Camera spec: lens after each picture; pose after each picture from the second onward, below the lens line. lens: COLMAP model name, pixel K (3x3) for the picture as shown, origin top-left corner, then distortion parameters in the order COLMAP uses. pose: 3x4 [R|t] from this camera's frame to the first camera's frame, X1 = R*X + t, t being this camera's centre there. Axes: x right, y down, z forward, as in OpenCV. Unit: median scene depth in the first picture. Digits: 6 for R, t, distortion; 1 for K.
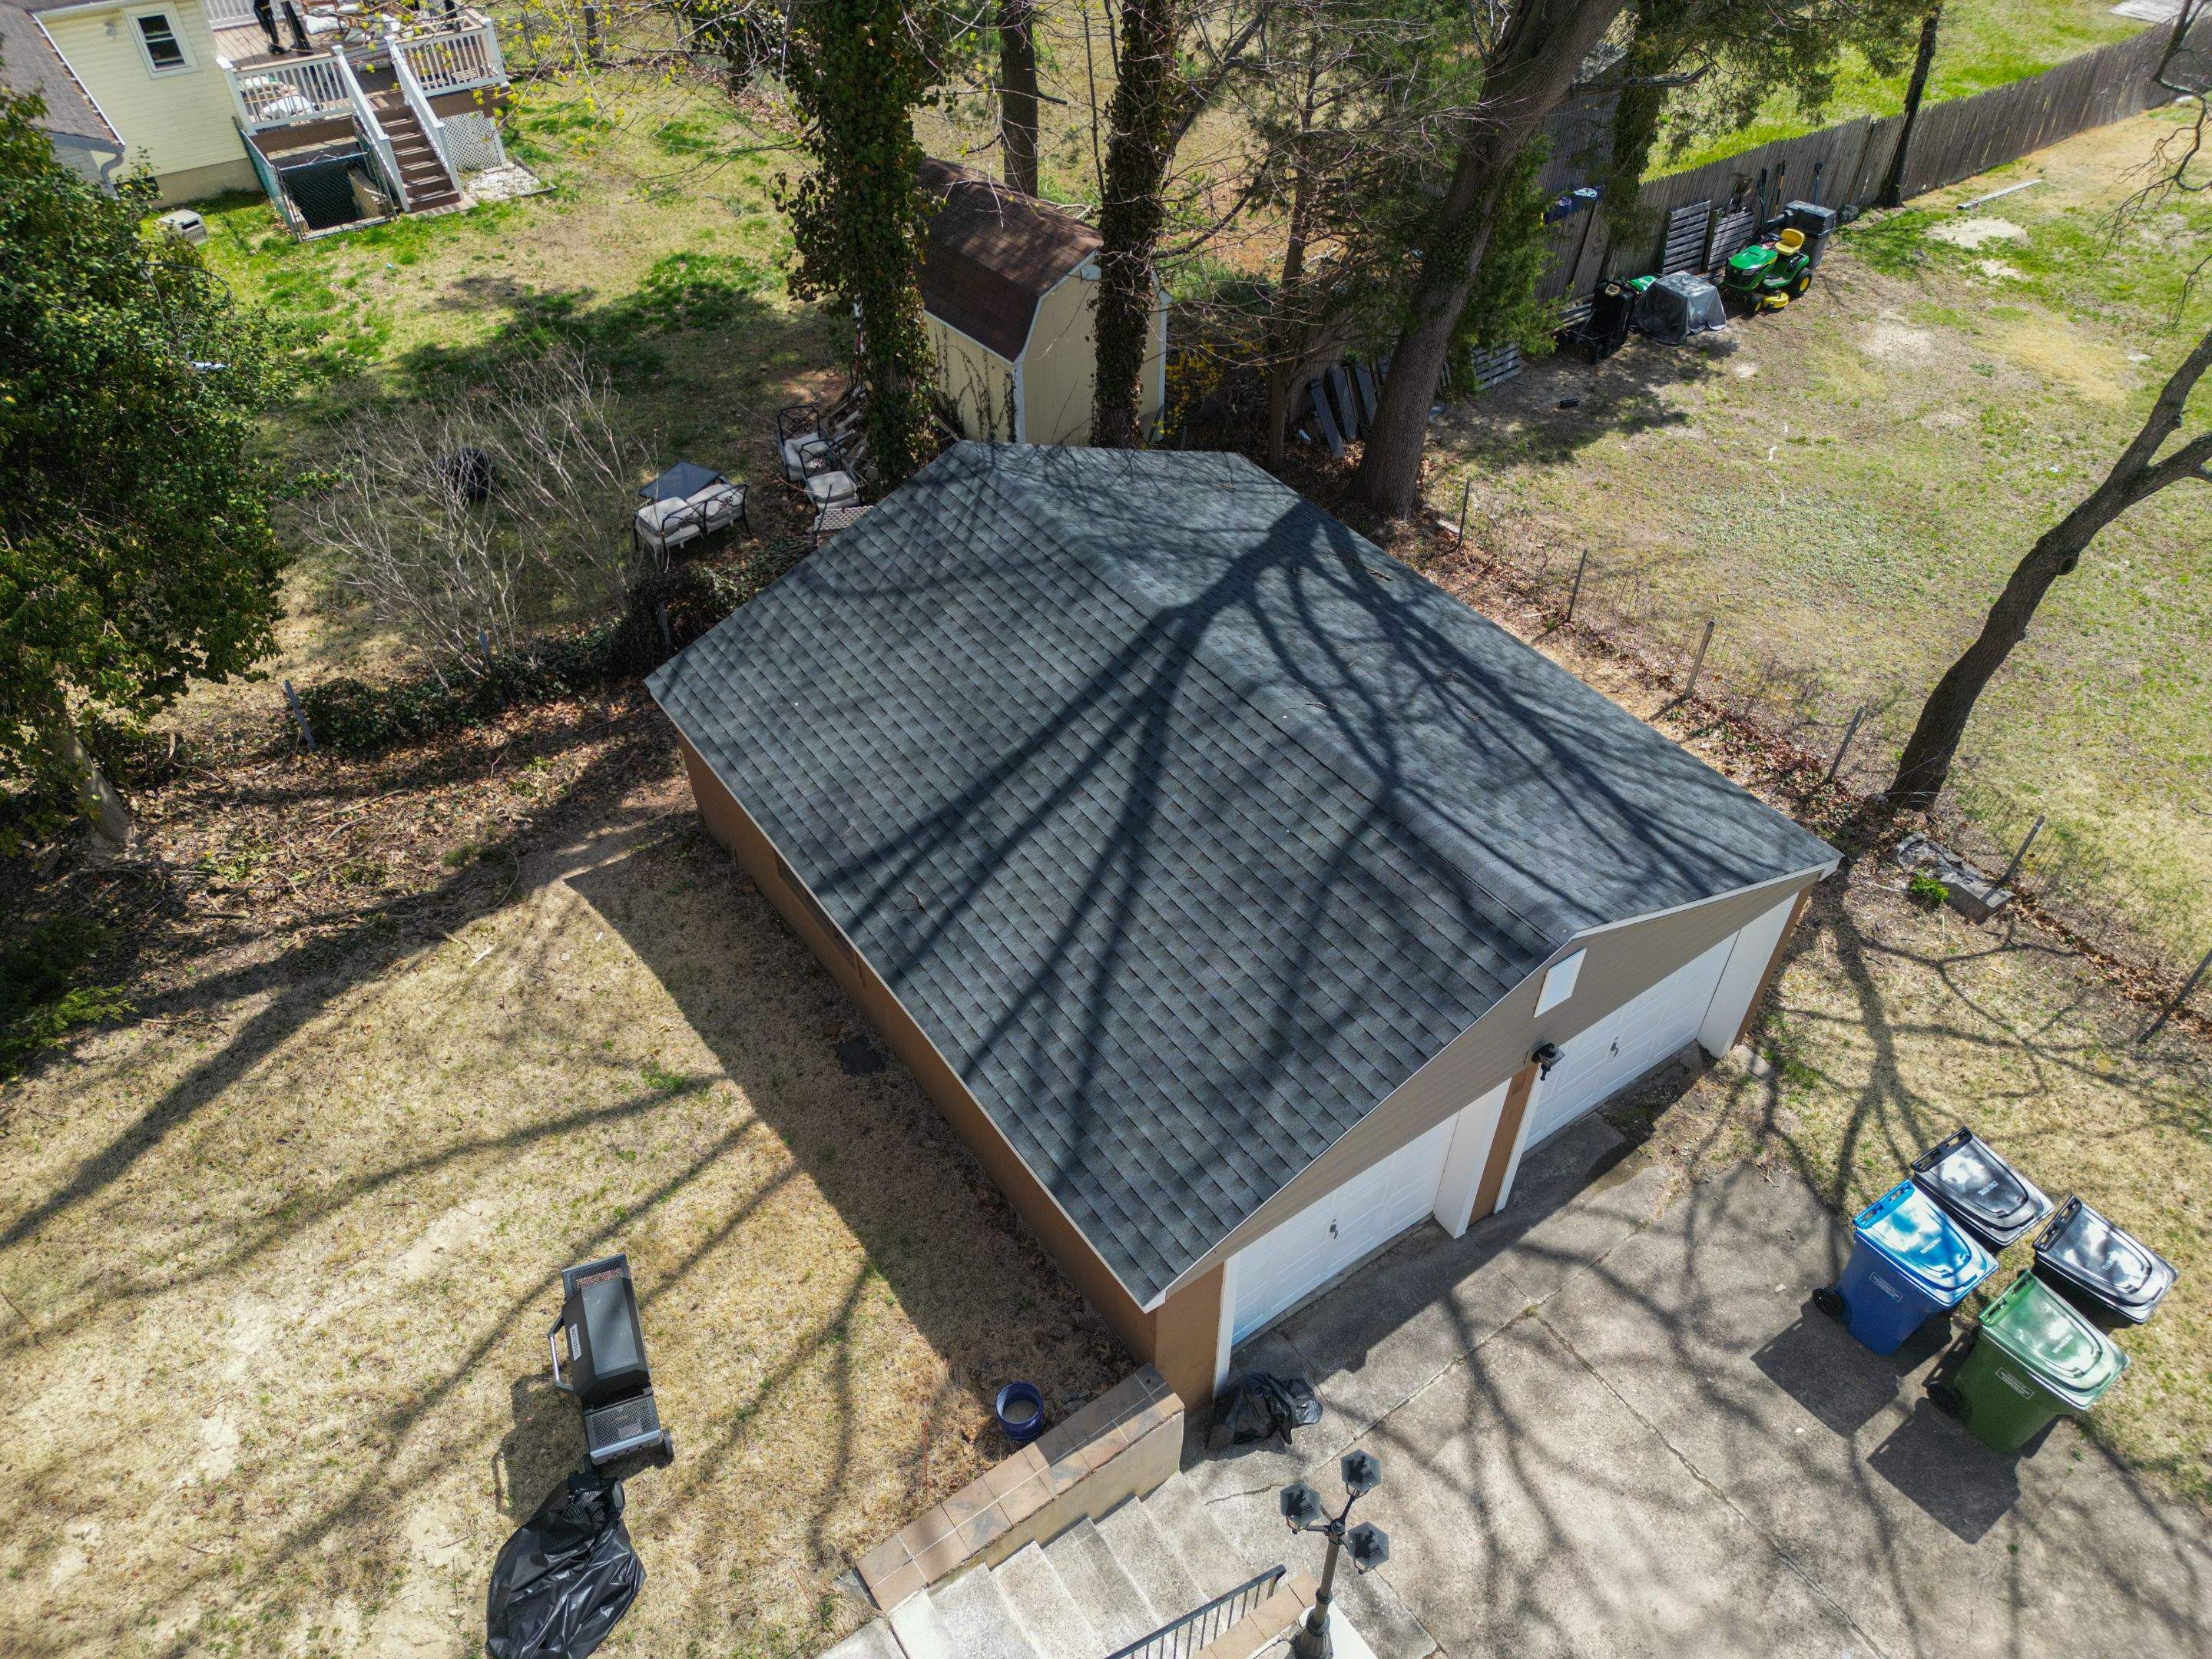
lens RADIAL K [[1548.2, 0, 1101.0], [0, 1548.2, 830.9], [0, 0, 1]] dist [0.039107, -0.023660]
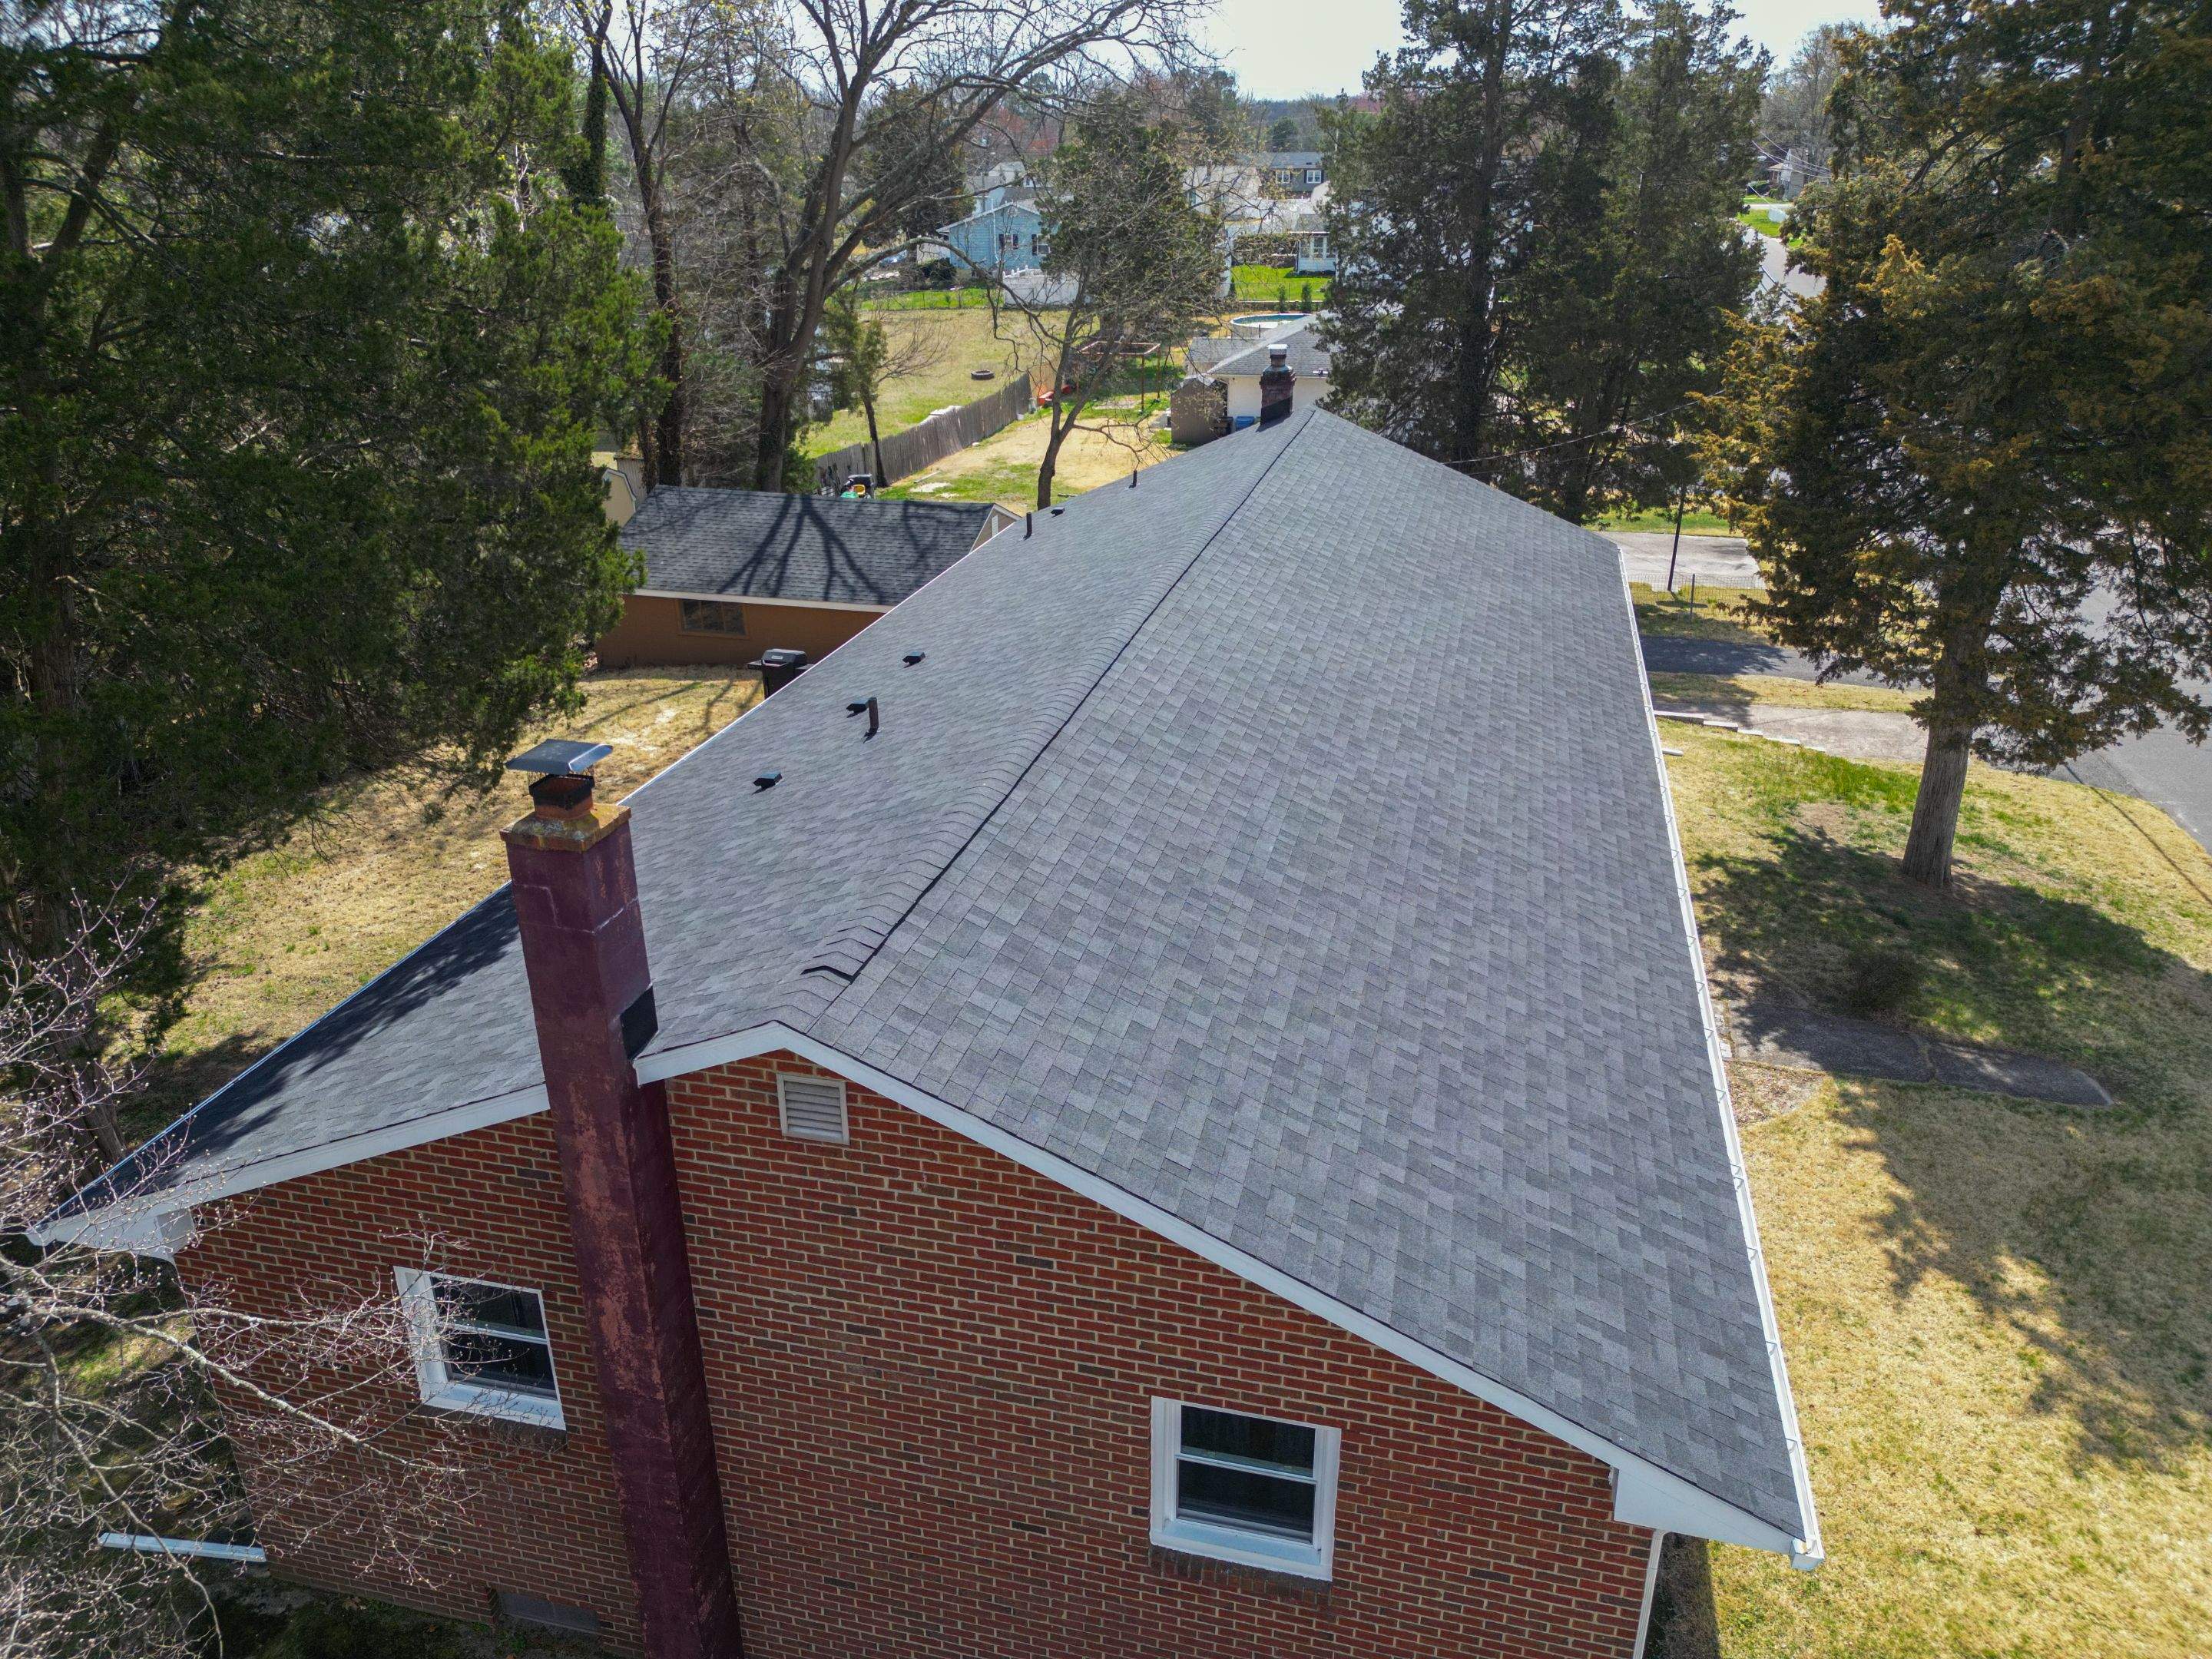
lens RADIAL K [[1548.2, 0, 1112.0], [0, 1548.2, 828.3], [0, 0, 1]] dist [0.039107, -0.023660]
pose [[0.764706, -0.261365, 0.588993, -1.240360], [0.446963, 0.873558, -0.192664, 1.105886], [-0.464164, 0.410590, 0.784836, -1.066437]]
